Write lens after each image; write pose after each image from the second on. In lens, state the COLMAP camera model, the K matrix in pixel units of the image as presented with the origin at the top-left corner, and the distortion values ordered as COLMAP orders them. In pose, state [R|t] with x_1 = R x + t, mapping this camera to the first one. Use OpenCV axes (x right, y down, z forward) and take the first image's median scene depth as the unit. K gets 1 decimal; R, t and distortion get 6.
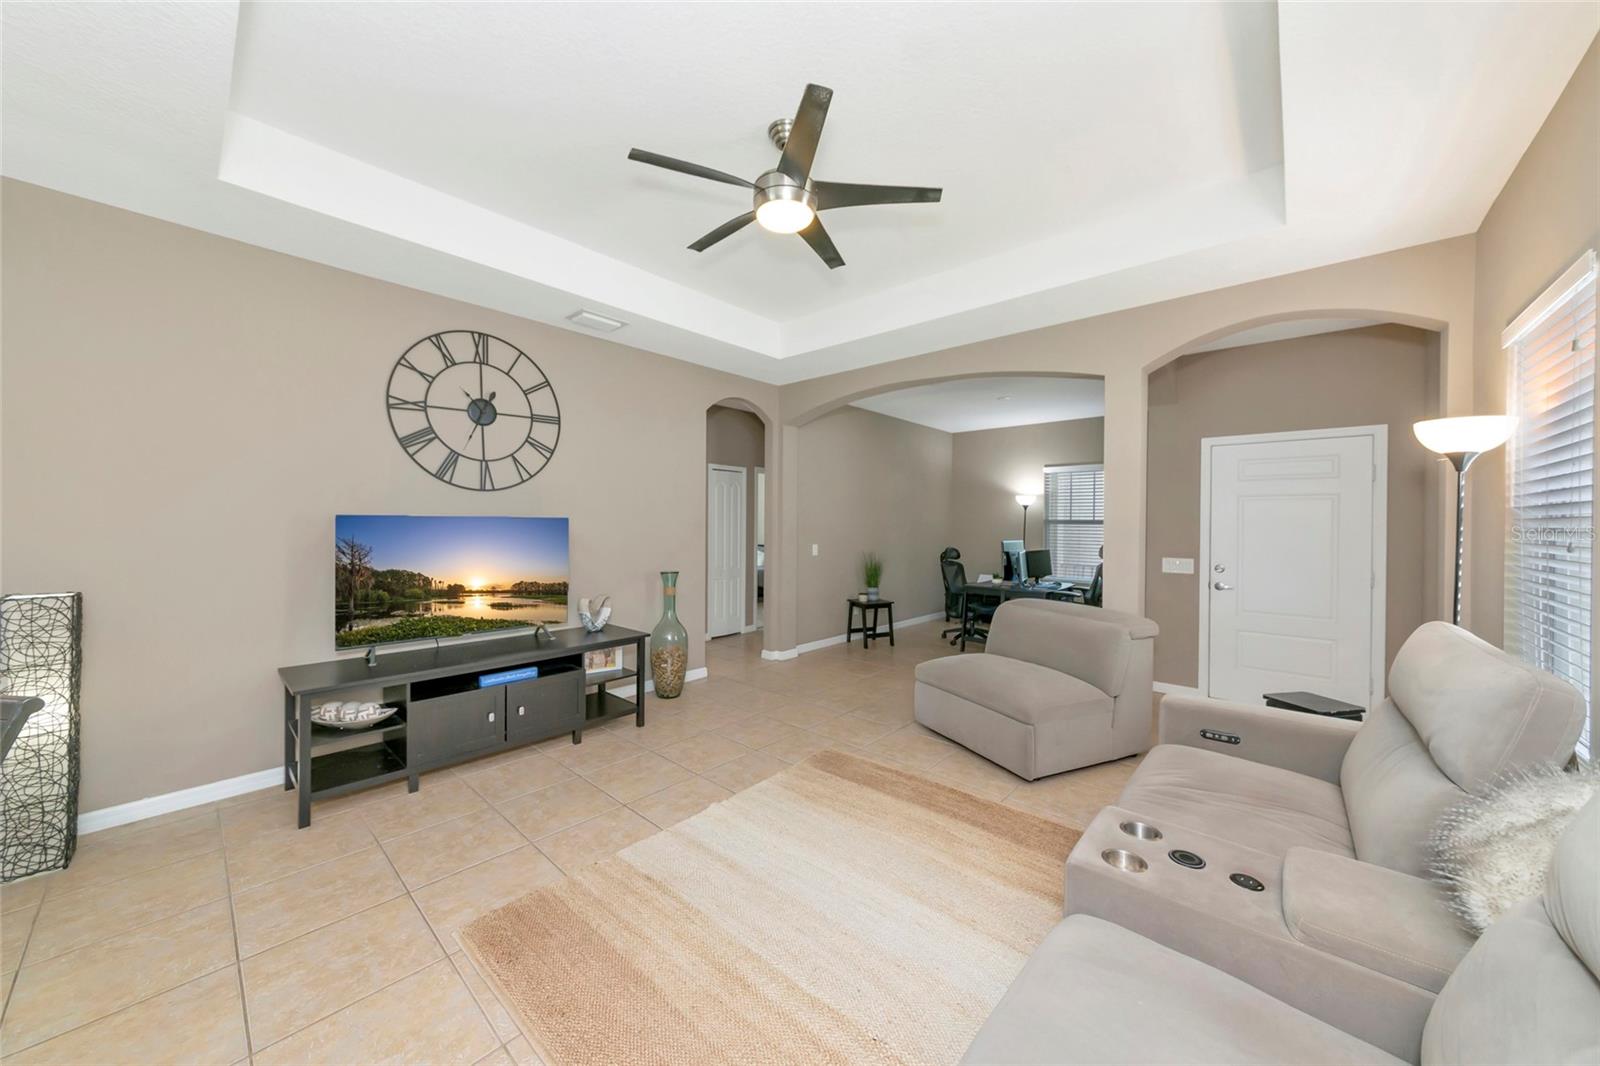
lens RADIAL K [[563.2, 0, 790.1], [0, 563.2, 537.7], [0, 0, 1]] dist [0.000594, 0.000063]
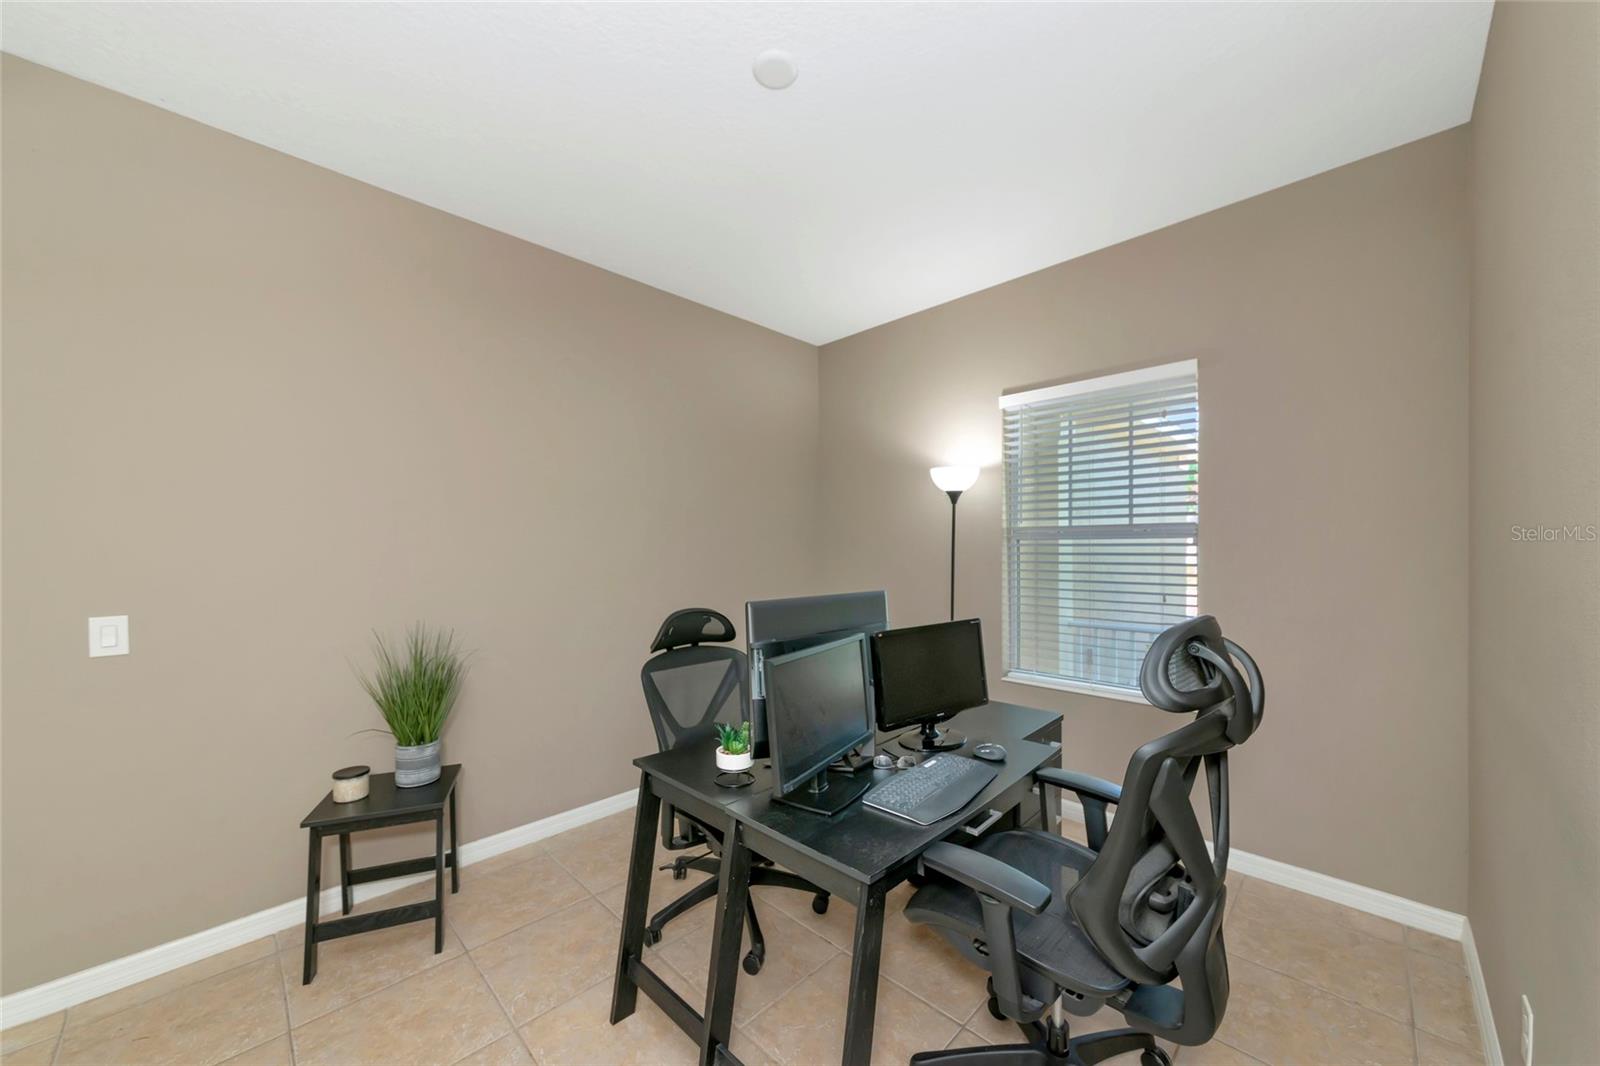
lens RADIAL K [[570.4, 0, 800.5], [0, 570.4, 539.4], [0, 0, 1]] dist [-0.000208, -0.000095]
pose [[0.998773, -0.011048, -0.048264, 0.540941], [0.009361, 0.999342, -0.035052, -0.017966], [0.048620, 0.034557, 0.998219, 0.980071]]
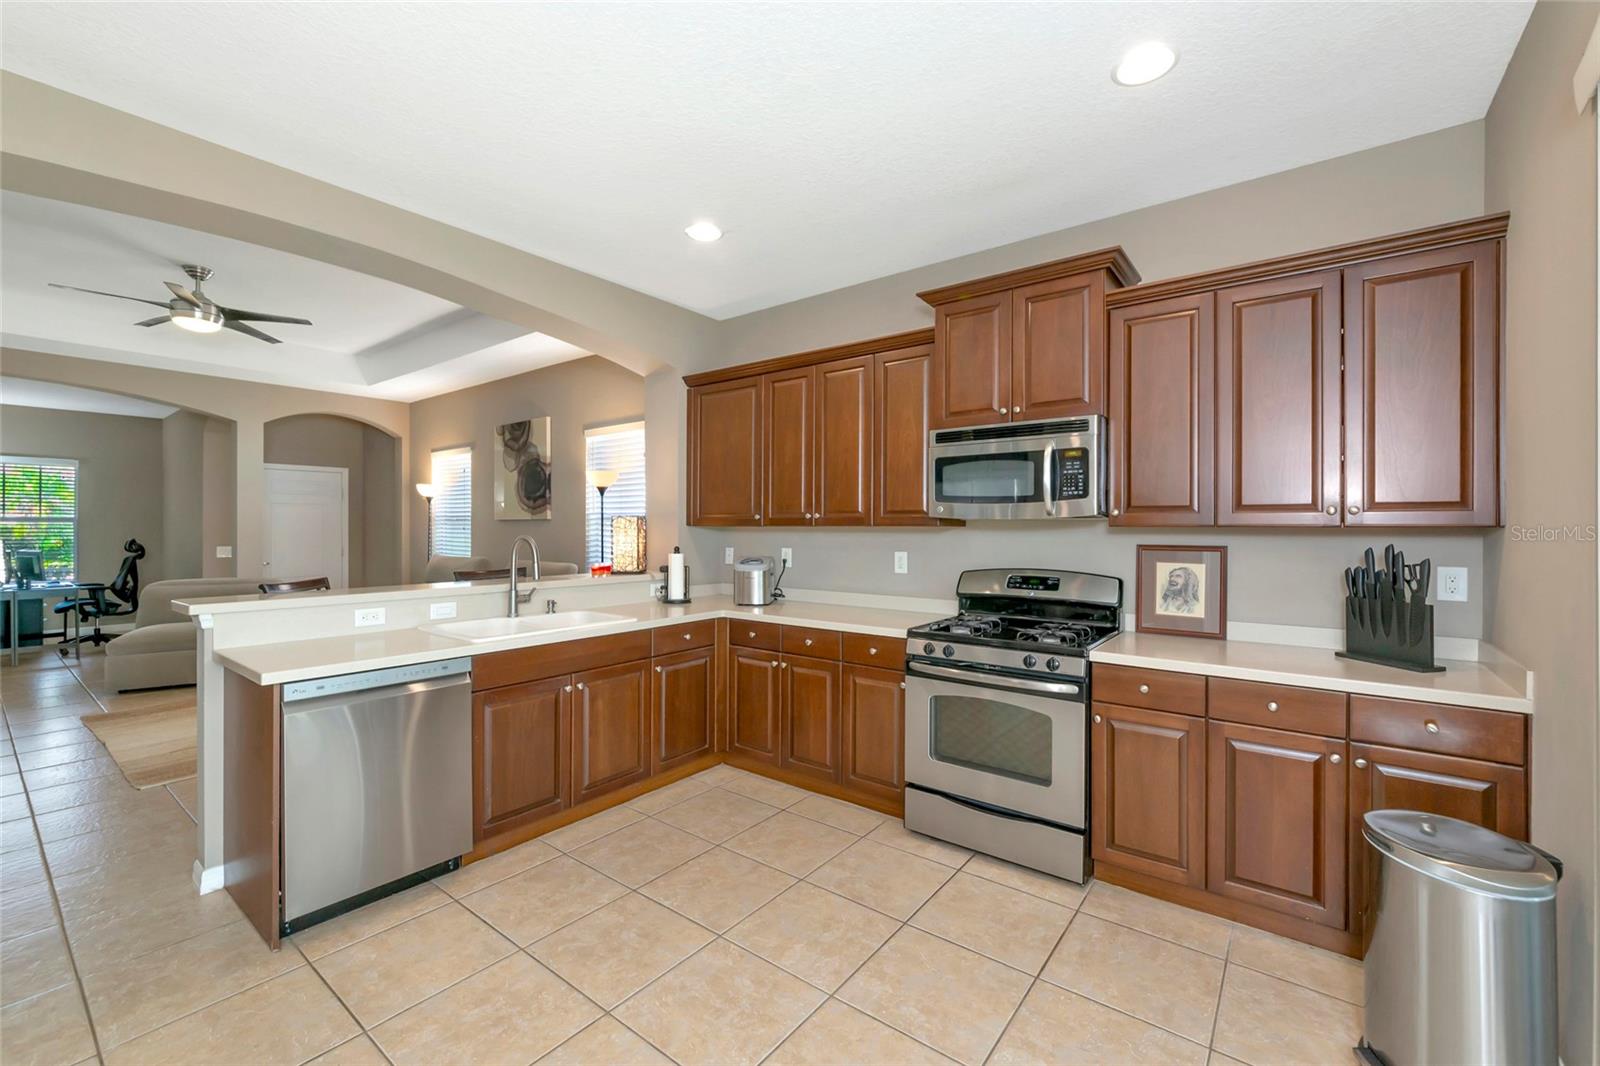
lens RADIAL K [[670.1, 0, 797.5], [0, 670.1, 521.8], [0, 0, 1]] dist [-0.000835, -0.000398]
pose [[-0.081030, -0.001630, 0.996710, -1.080683], [0.025214, 0.999675, 0.003685, 0.005950], [-0.996393, 0.025430, -0.080962, -0.275006]]
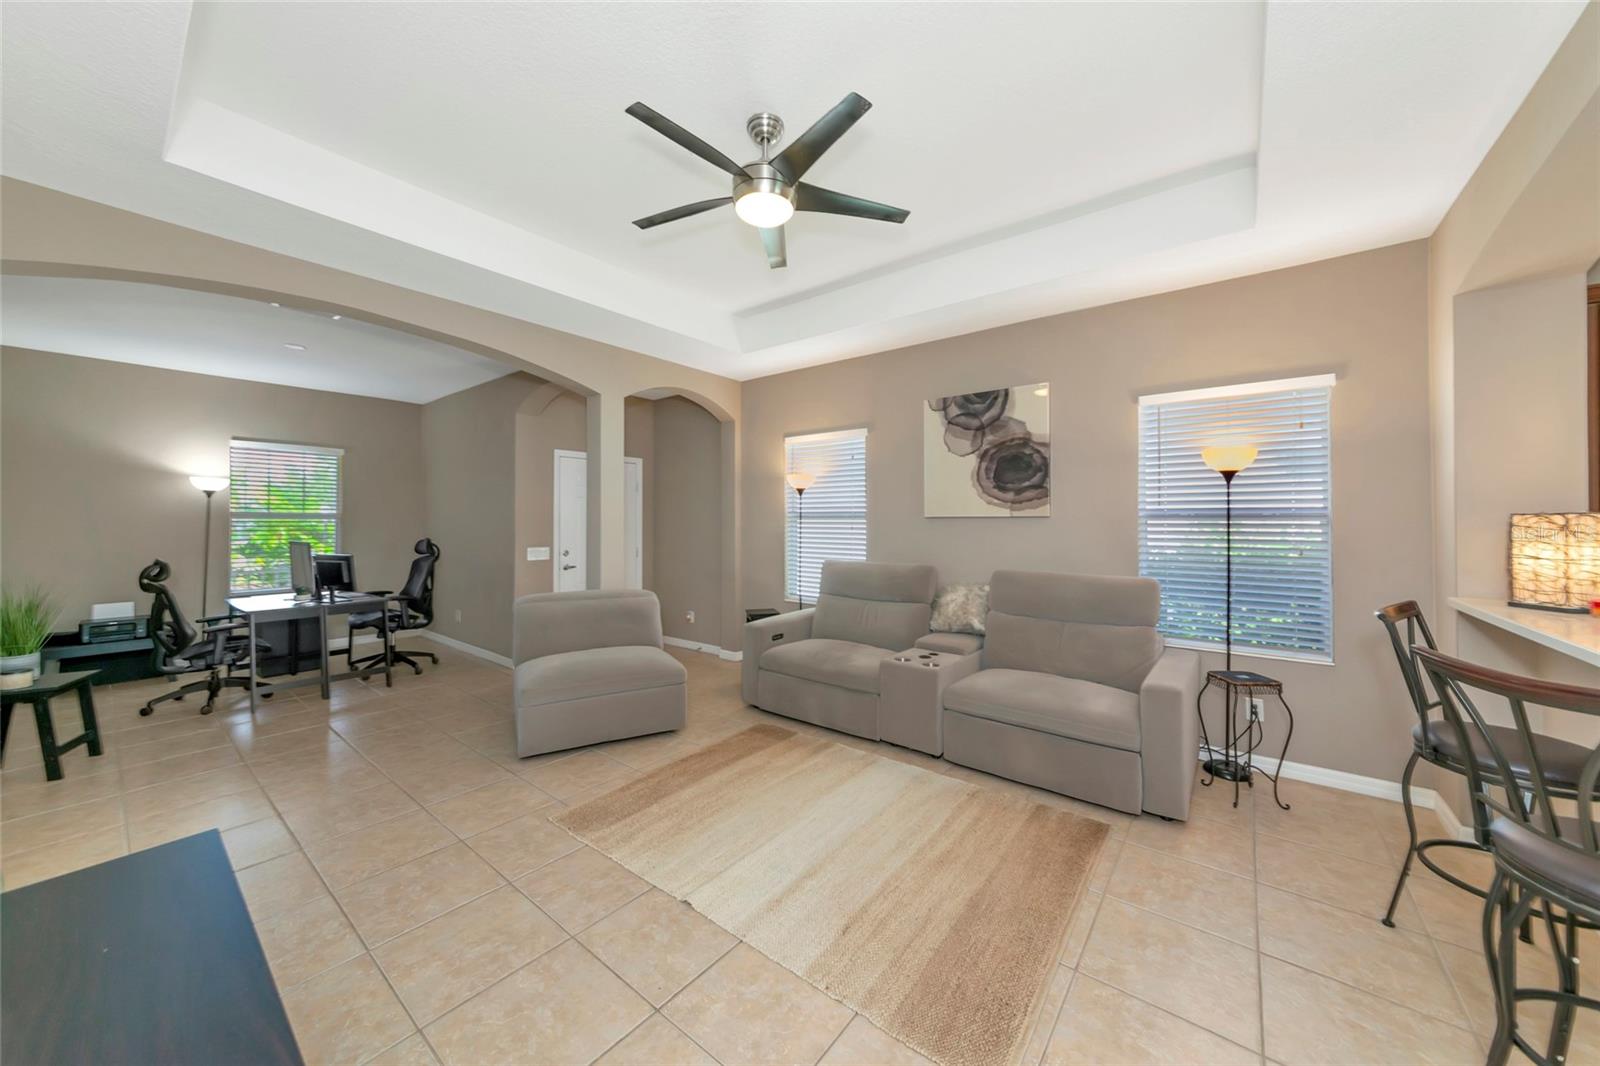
lens RADIAL K [[567.4, 0, 804.6], [0, 567.4, 519.1], [0, 0, 1]] dist [0.000151, -0.000047]
pose [[-0.081705, -0.004888, 0.996645, -0.546345], [0.024198, 0.999683, 0.006887, -0.017603], [-0.996363, 0.024679, -0.081561, 0.547980]]
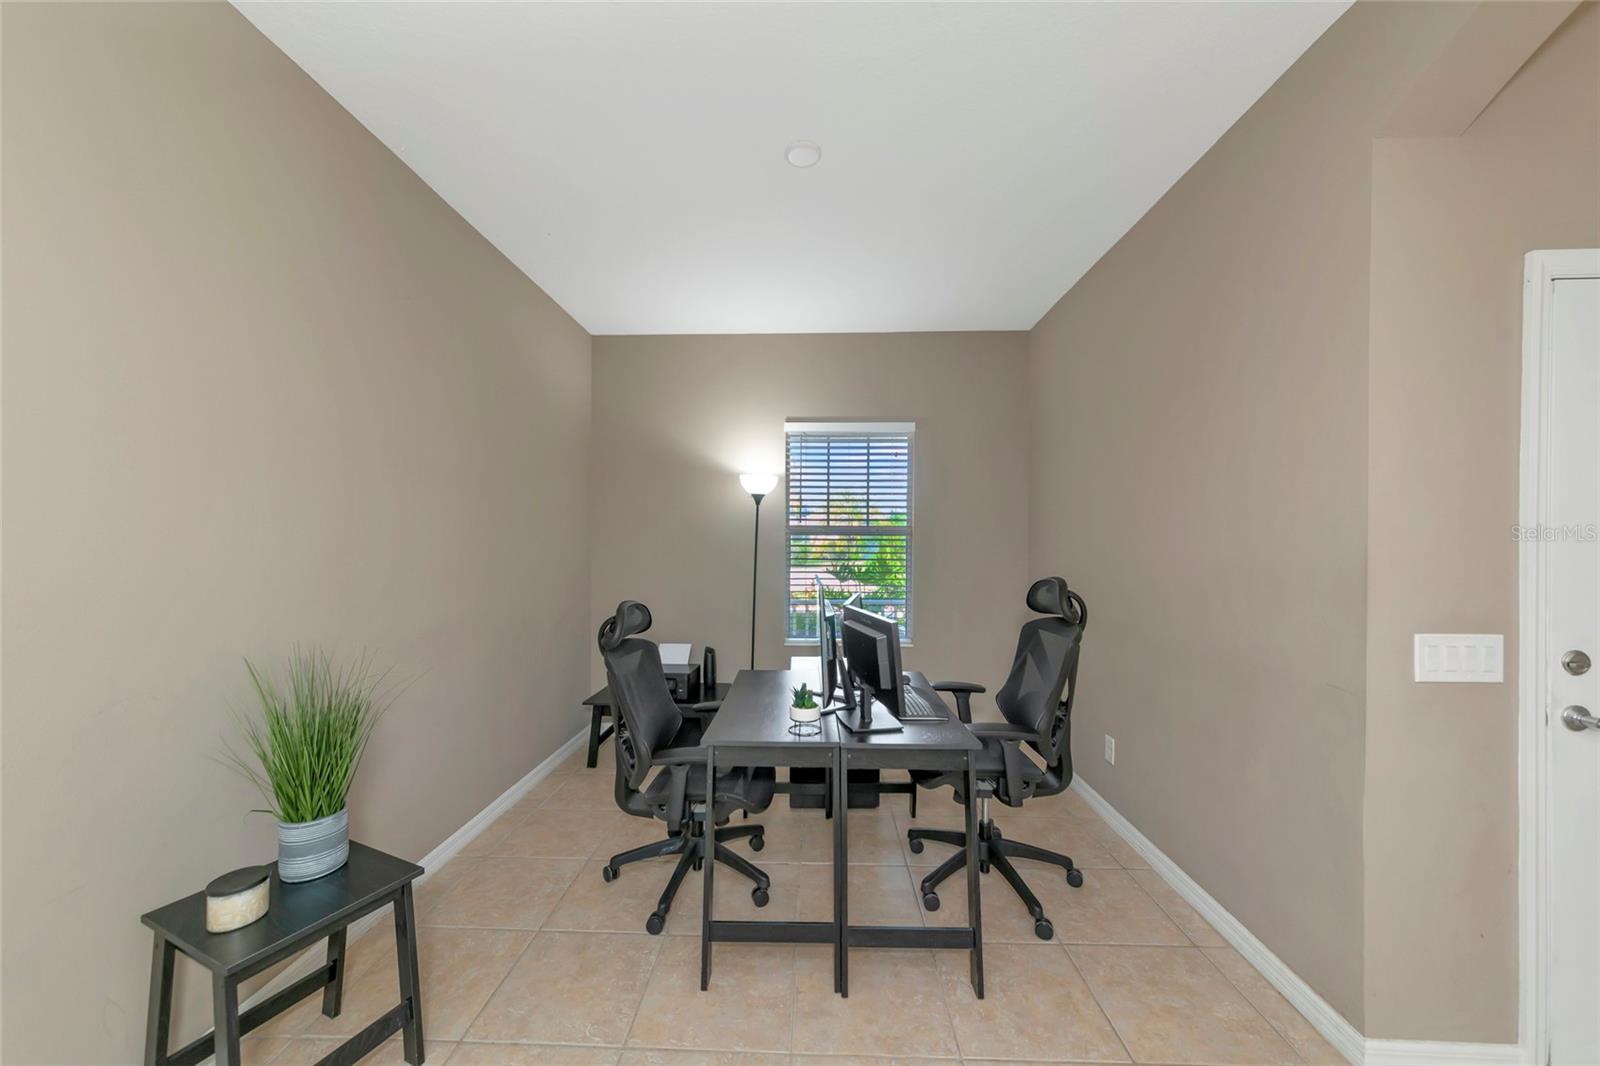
lens RADIAL K [[563.2, 0, 790.1], [0, 563.2, 537.7], [0, 0, 1]] dist [0.000594, 0.000063]
pose [[0.760764, 0.000145, 0.649028, 0.207773], [0.017956, 0.999612, -0.021271, -0.017034], [-0.648780, 0.027836, 0.760467, 1.015108]]
